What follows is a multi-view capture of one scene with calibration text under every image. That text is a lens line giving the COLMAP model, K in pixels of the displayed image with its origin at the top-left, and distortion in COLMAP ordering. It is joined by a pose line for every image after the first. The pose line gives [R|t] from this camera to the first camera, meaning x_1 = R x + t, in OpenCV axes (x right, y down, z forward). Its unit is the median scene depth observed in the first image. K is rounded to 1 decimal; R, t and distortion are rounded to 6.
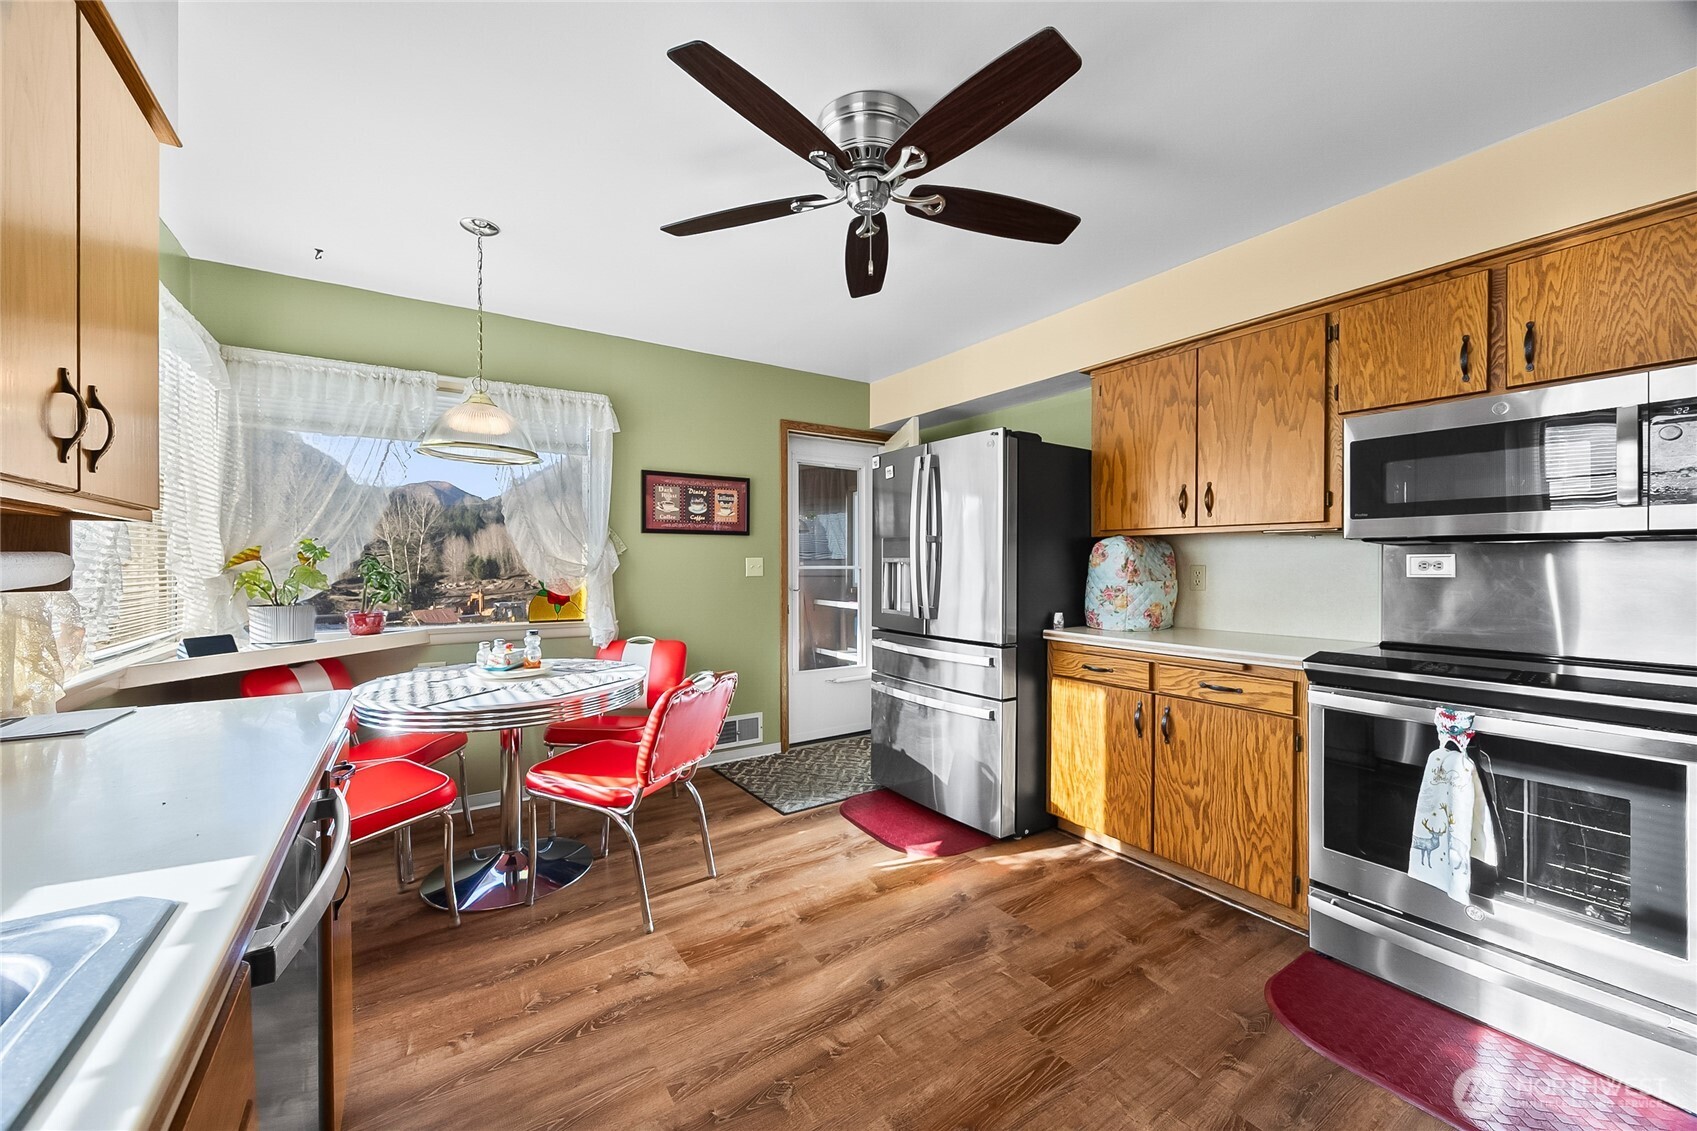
lens RADIAL K [[646.4, 0, 839.4], [0, 646.4, 563.2], [0, 0, 1]] dist [-0.001725, -0.000003]
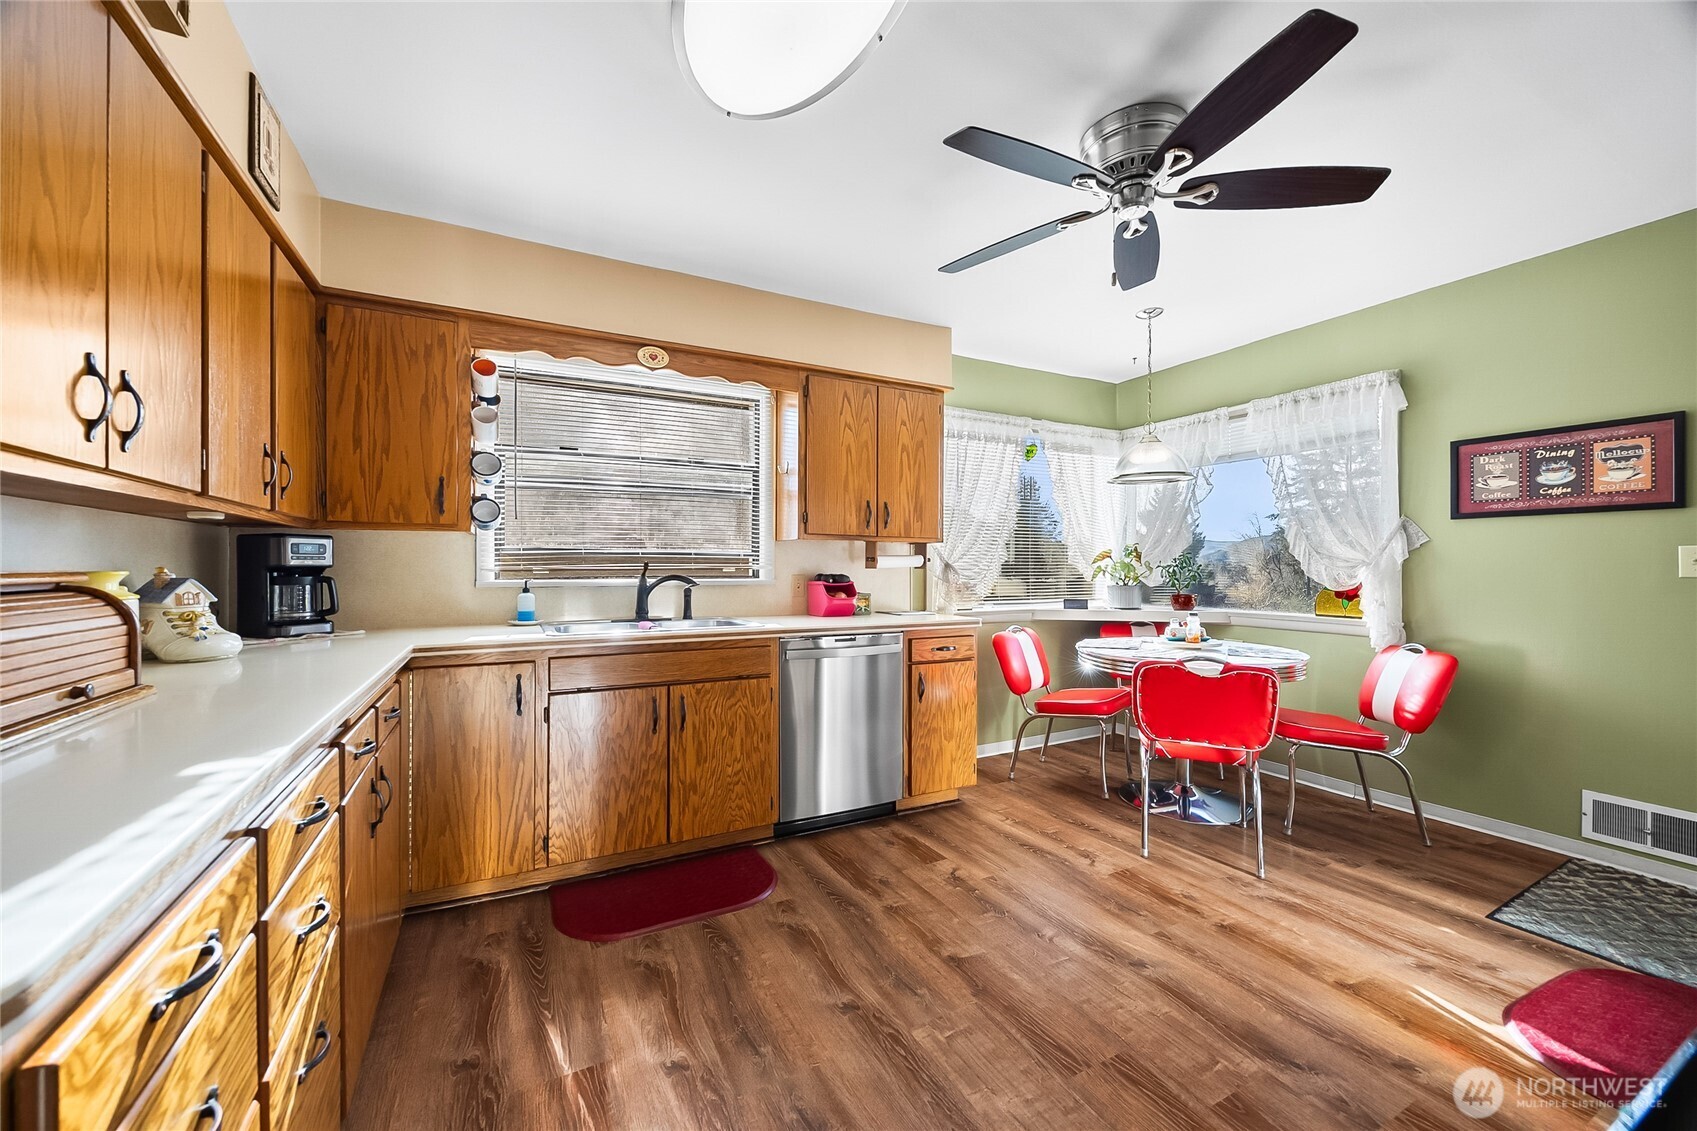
lens RADIAL K [[646.4, 0, 839.4], [0, 646.4, 563.2], [0, 0, 1]] dist [-0.001725, -0.000003]
pose [[-0.111403, -0.003588, -0.993769, 0.782177], [-0.000184, 0.999994, -0.003590, 0.014566], [0.993775, -0.000218, -0.111403, 0.444227]]
